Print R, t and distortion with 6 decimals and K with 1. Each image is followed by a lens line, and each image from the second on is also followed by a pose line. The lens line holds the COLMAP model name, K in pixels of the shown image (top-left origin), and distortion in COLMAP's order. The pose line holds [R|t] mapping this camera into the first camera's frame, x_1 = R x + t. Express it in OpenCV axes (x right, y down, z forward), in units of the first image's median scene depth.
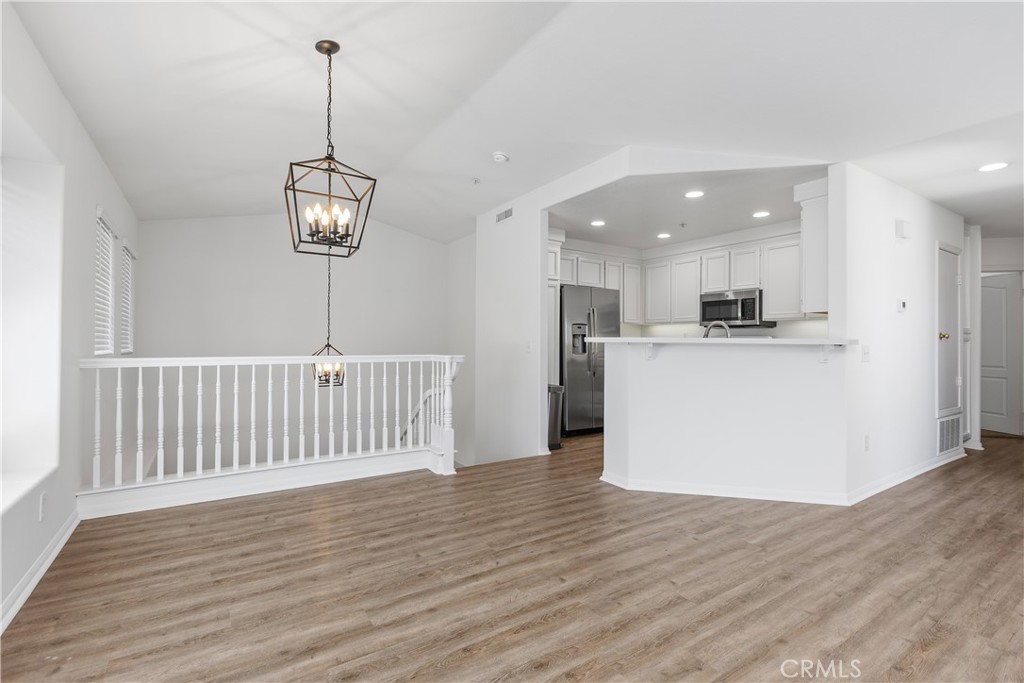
lens RADIAL K [[463.9, 0, 513.8], [0, 463.9, 339.6], [0, 0, 1]] dist [0.001672, -0.000318]
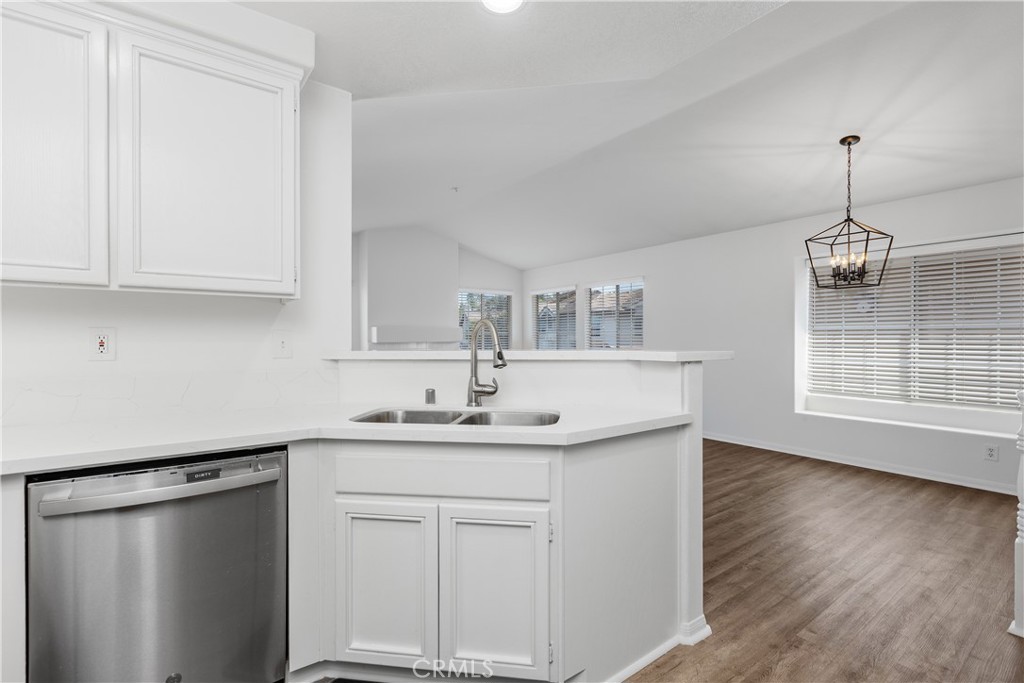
lens RADIAL K [[463.9, 0, 513.8], [0, 463.9, 339.6], [0, 0, 1]] dist [0.001672, -0.000318]
pose [[-0.998526, -0.006989, -0.053818, 0.297373], [-0.007271, 0.999961, 0.005054, -0.010259], [0.053781, 0.005438, -0.998538, 1.040489]]
